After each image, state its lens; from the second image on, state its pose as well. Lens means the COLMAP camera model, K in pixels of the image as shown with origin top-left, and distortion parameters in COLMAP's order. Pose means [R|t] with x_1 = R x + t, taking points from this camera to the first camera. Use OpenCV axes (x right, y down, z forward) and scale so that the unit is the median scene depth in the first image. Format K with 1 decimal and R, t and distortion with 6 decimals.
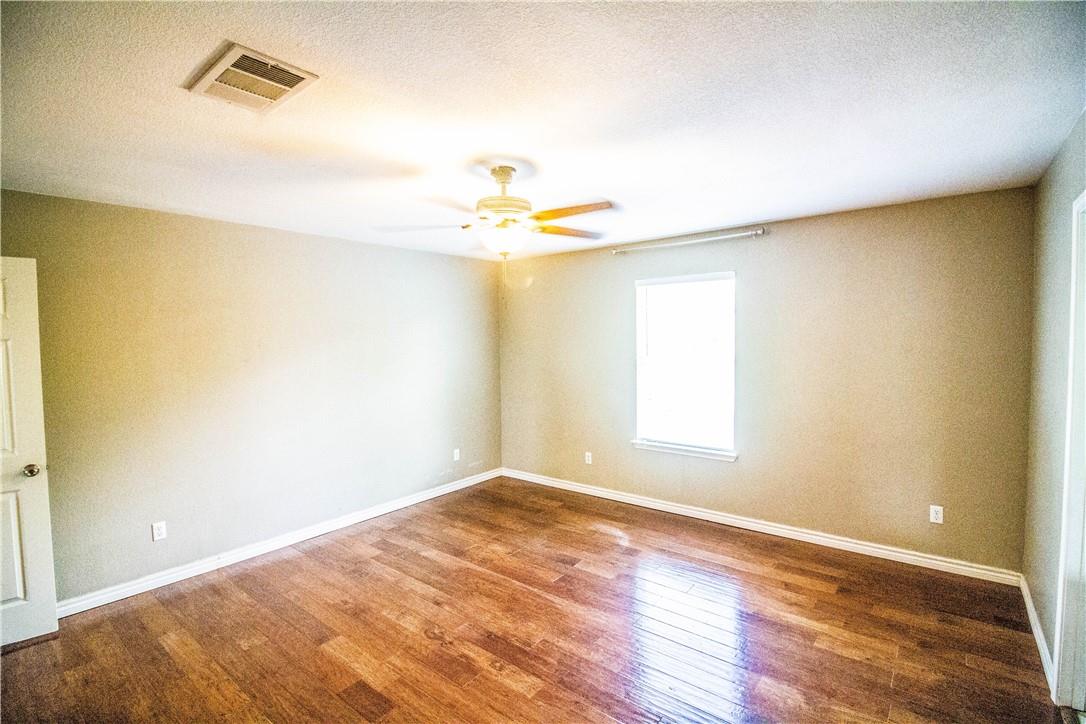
lens RADIAL K [[507.6, 0, 540.1], [0, 507.6, 363.1], [0, 0, 1]] dist [-0.010812, -0.002062]
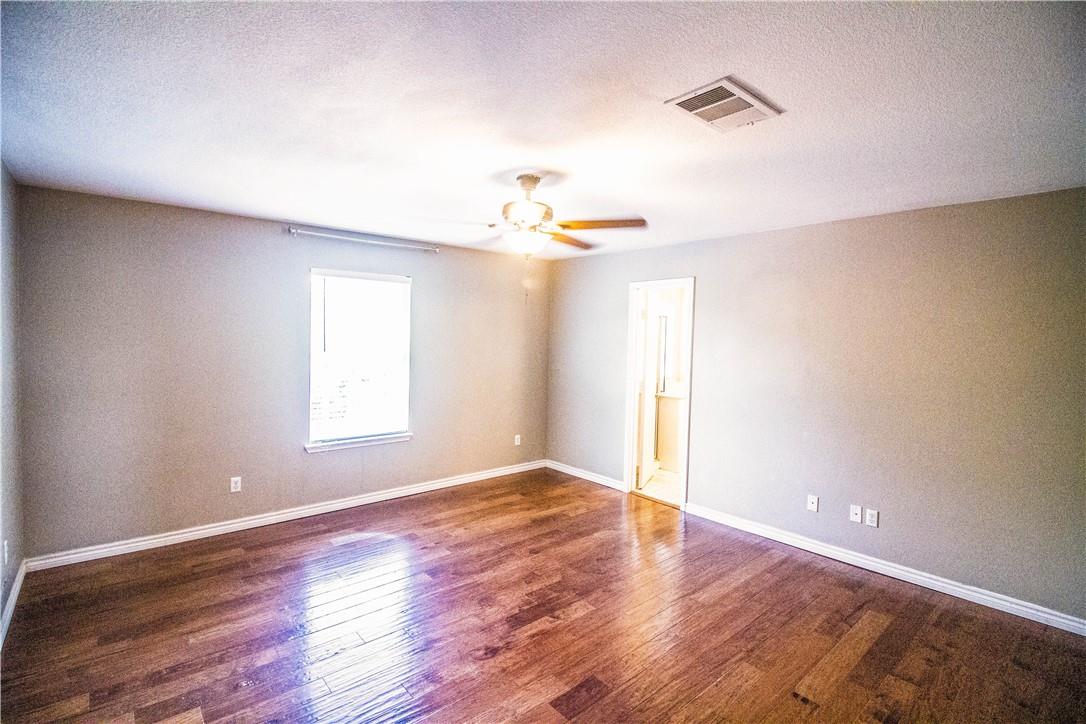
lens RADIAL K [[507.6, 0, 541.6], [0, 507.6, 362.1], [0, 0, 1]] dist [-0.010812, -0.002062]
pose [[0.173270, -0.024090, 0.984580, -0.735242], [0.042117, 0.998968, 0.017031, 0.008713], [-0.983973, 0.038517, 0.174106, 0.507941]]
